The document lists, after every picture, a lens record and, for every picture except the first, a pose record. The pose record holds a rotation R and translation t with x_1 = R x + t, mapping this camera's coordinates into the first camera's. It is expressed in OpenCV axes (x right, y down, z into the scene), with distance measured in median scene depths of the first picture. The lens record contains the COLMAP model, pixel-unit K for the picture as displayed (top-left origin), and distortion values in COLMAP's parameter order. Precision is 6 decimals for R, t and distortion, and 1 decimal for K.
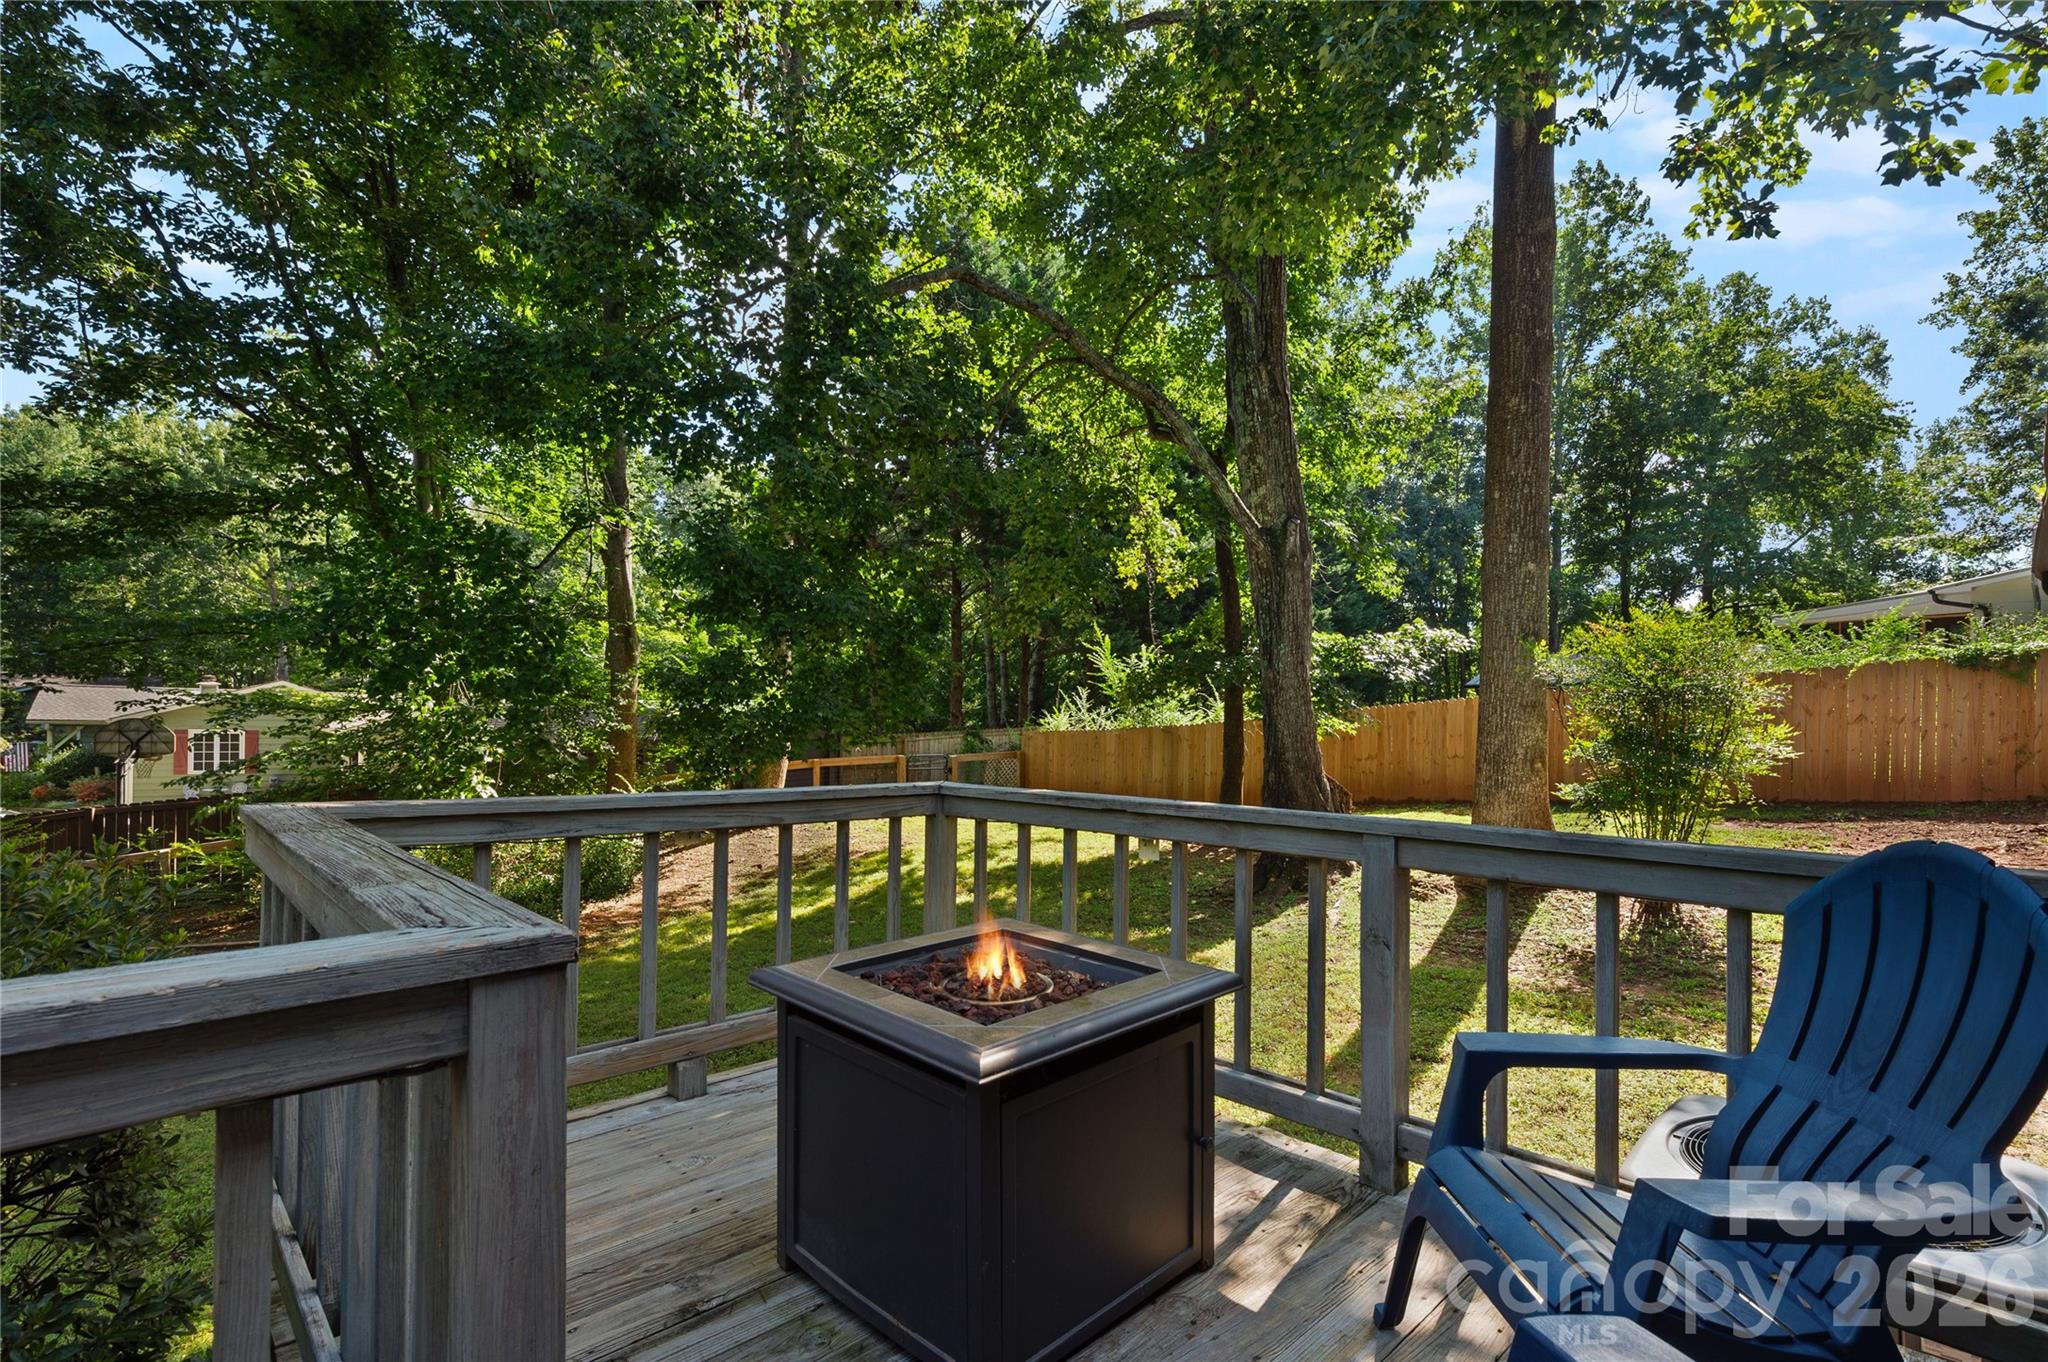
lens RADIAL K [[956.5, 0, 1025.8], [0, 956.5, 730.1], [0, 0, 1]] dist [-0.001874, -0.001109]
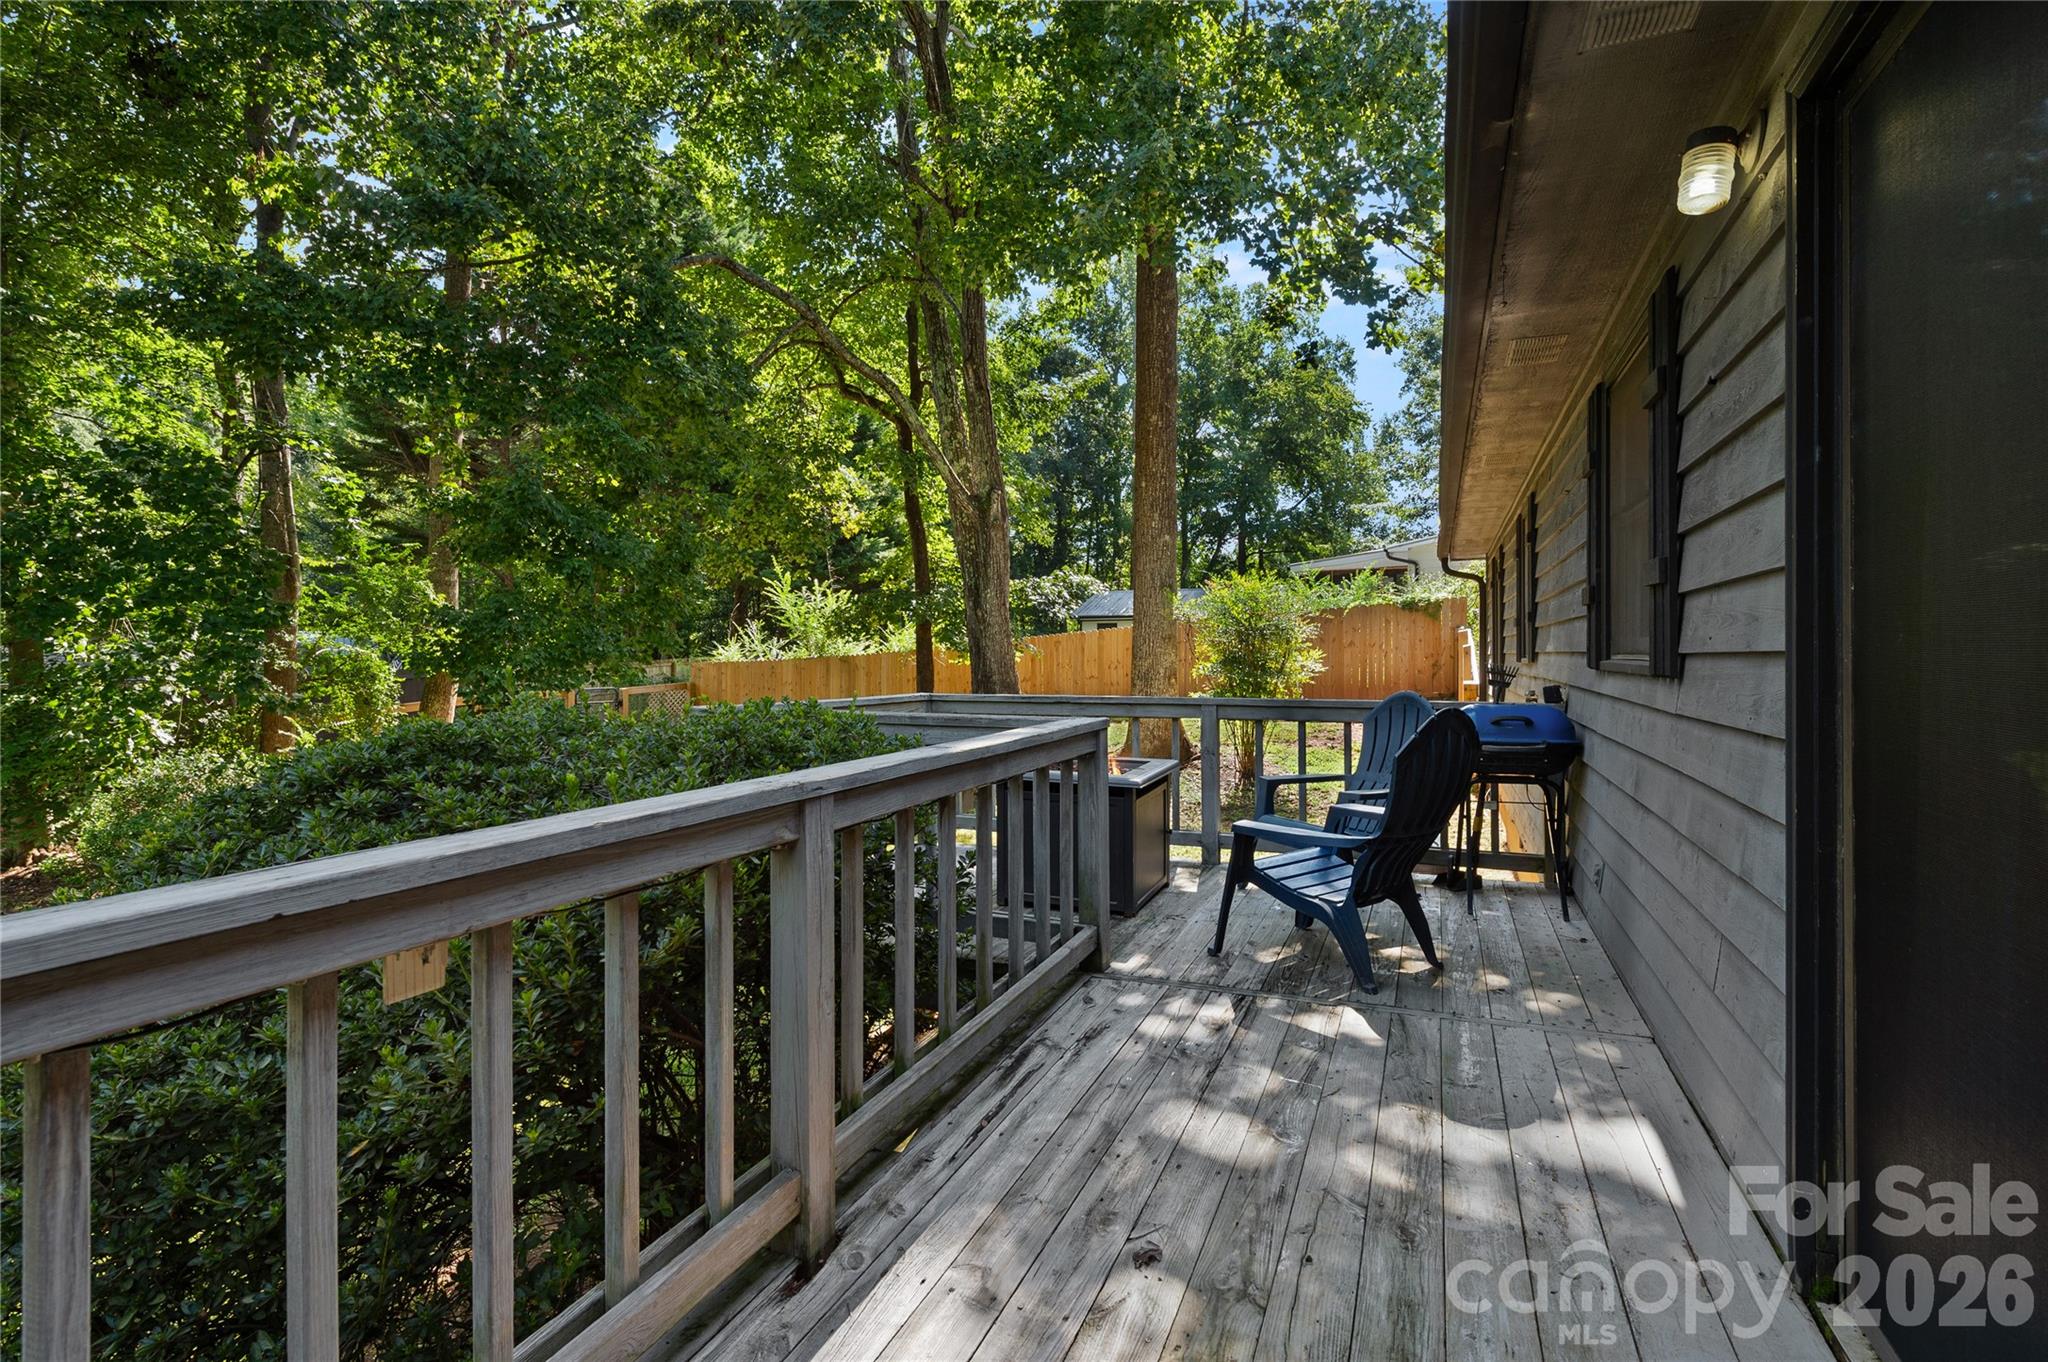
lens RADIAL K [[981.4, 0, 1022.3], [0, 981.4, 655.3], [0, 0, 1]] dist [-0.000247, -0.000228]
pose [[0.918406, -0.013658, 0.395404, -0.094318], [0.015001, 0.999887, -0.000303, -0.001114], [-0.395355, 0.006210, 0.918507, -0.092716]]
